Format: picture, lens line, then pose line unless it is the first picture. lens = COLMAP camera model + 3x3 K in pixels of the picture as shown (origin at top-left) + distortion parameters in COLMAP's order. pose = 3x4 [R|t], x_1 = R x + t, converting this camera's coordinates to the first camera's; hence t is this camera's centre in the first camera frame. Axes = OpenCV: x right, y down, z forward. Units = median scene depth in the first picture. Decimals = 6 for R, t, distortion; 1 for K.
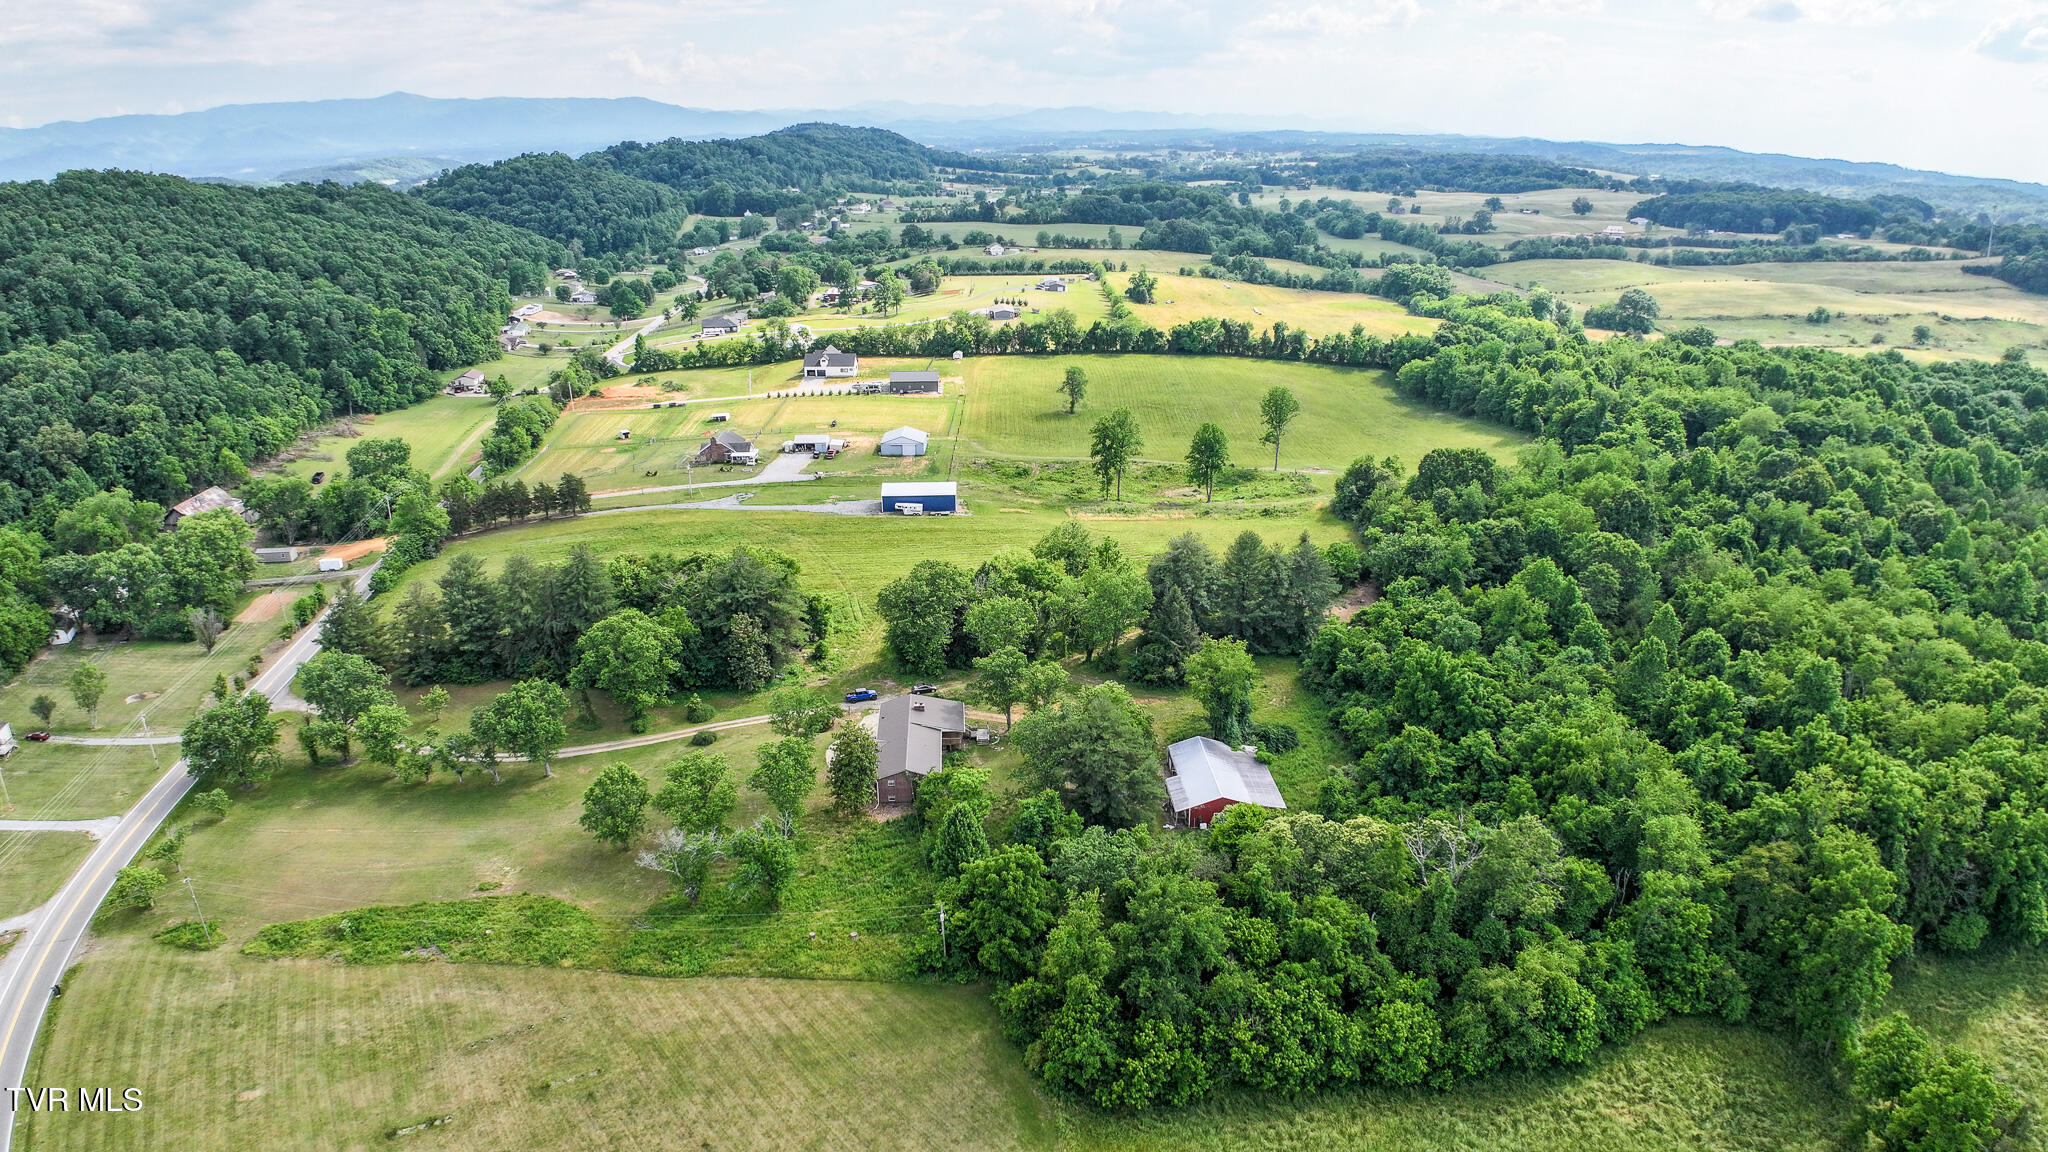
lens RADIAL K [[1287.7, 0, 1029.8], [0, 1287.7, 566.1], [0, 0, 1]] dist [-0.168414, 0.021652]
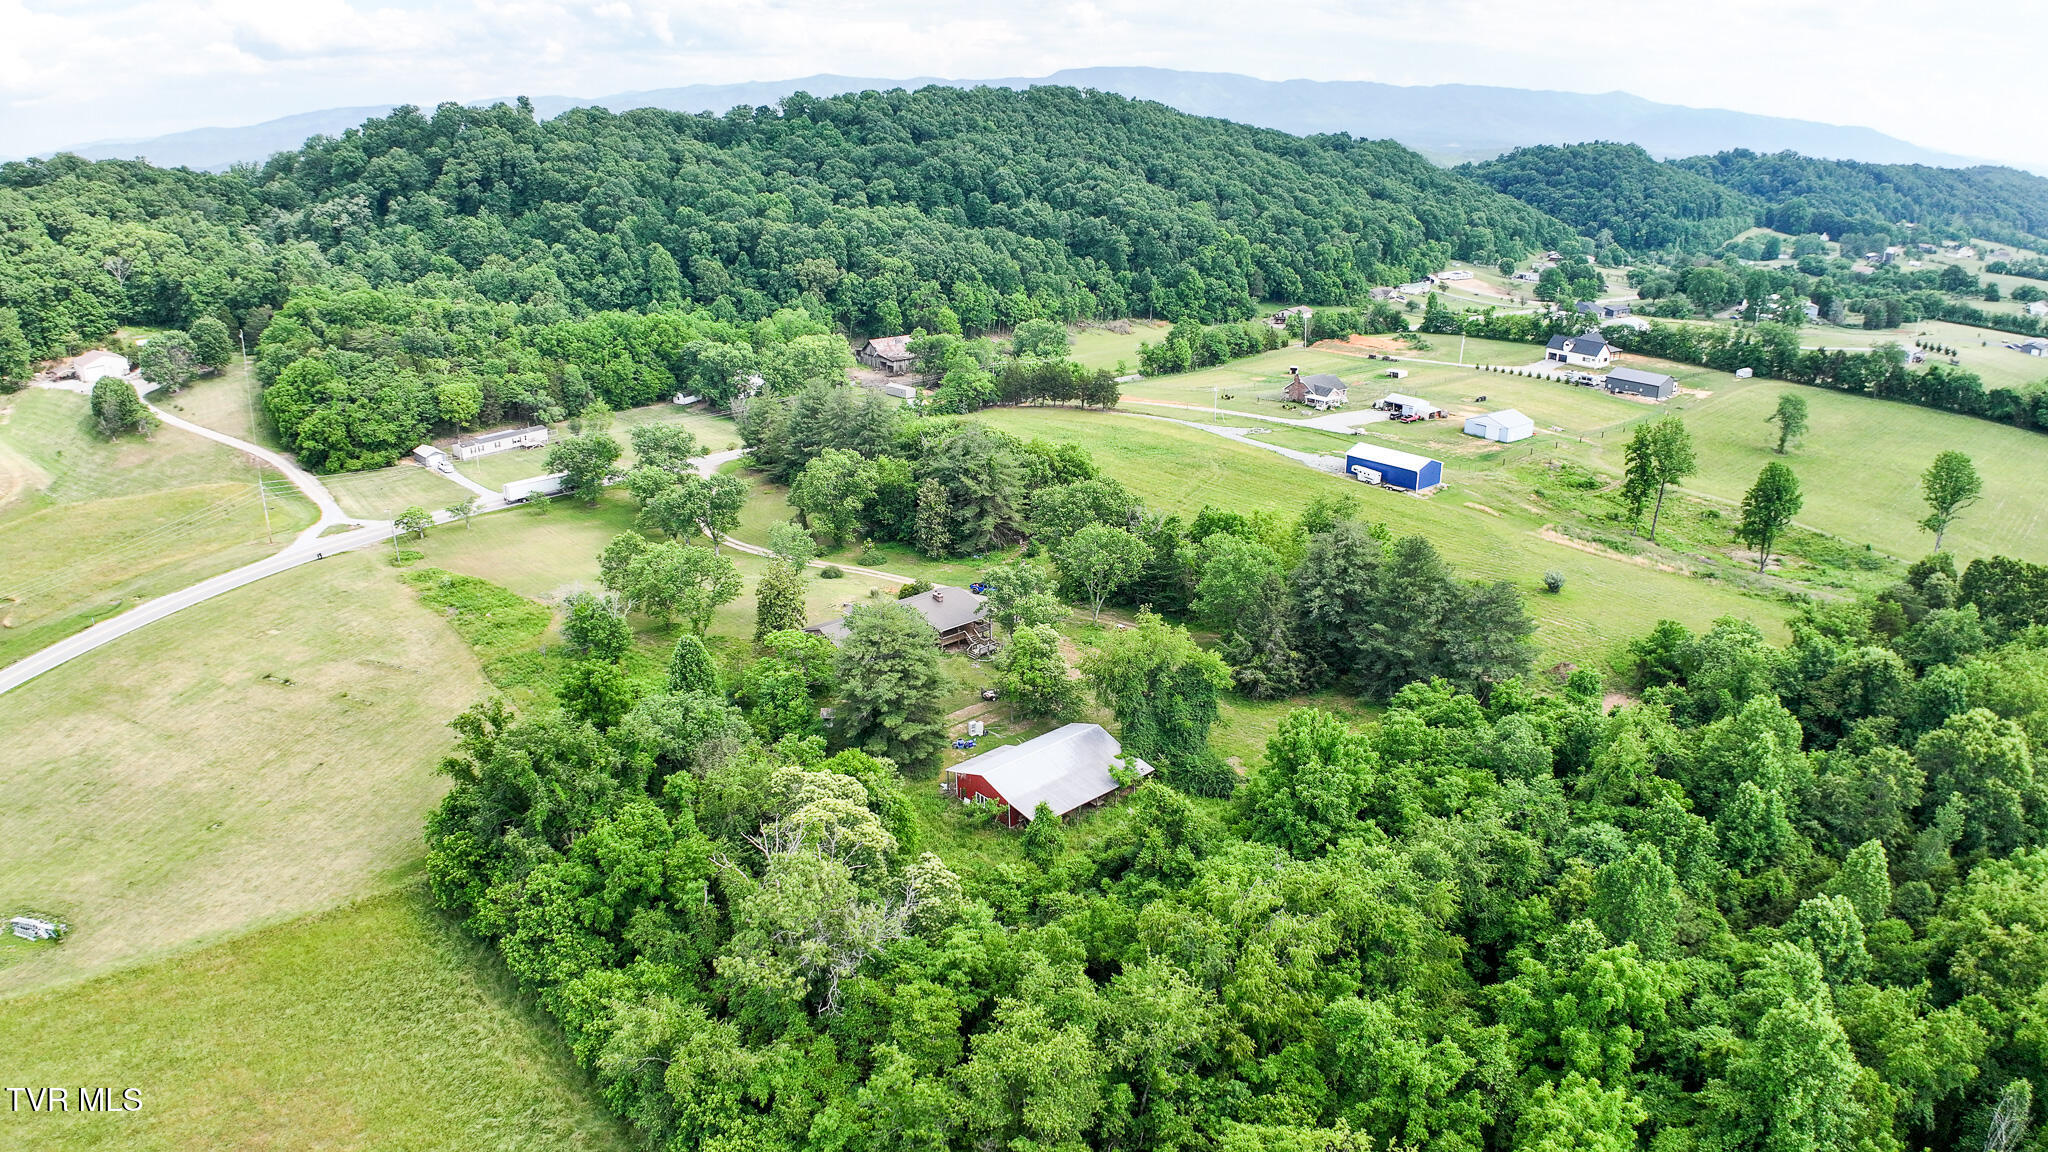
lens RADIAL K [[1287.7, 0, 1029.8], [0, 1287.7, 566.1], [0, 0, 1]] dist [-0.168414, 0.021652]
pose [[0.633316, 0.264389, -0.727330, 0.380800], [-0.265329, 0.957050, 0.116860, -0.022724], [0.726988, 0.118972, 0.676265, 0.235145]]
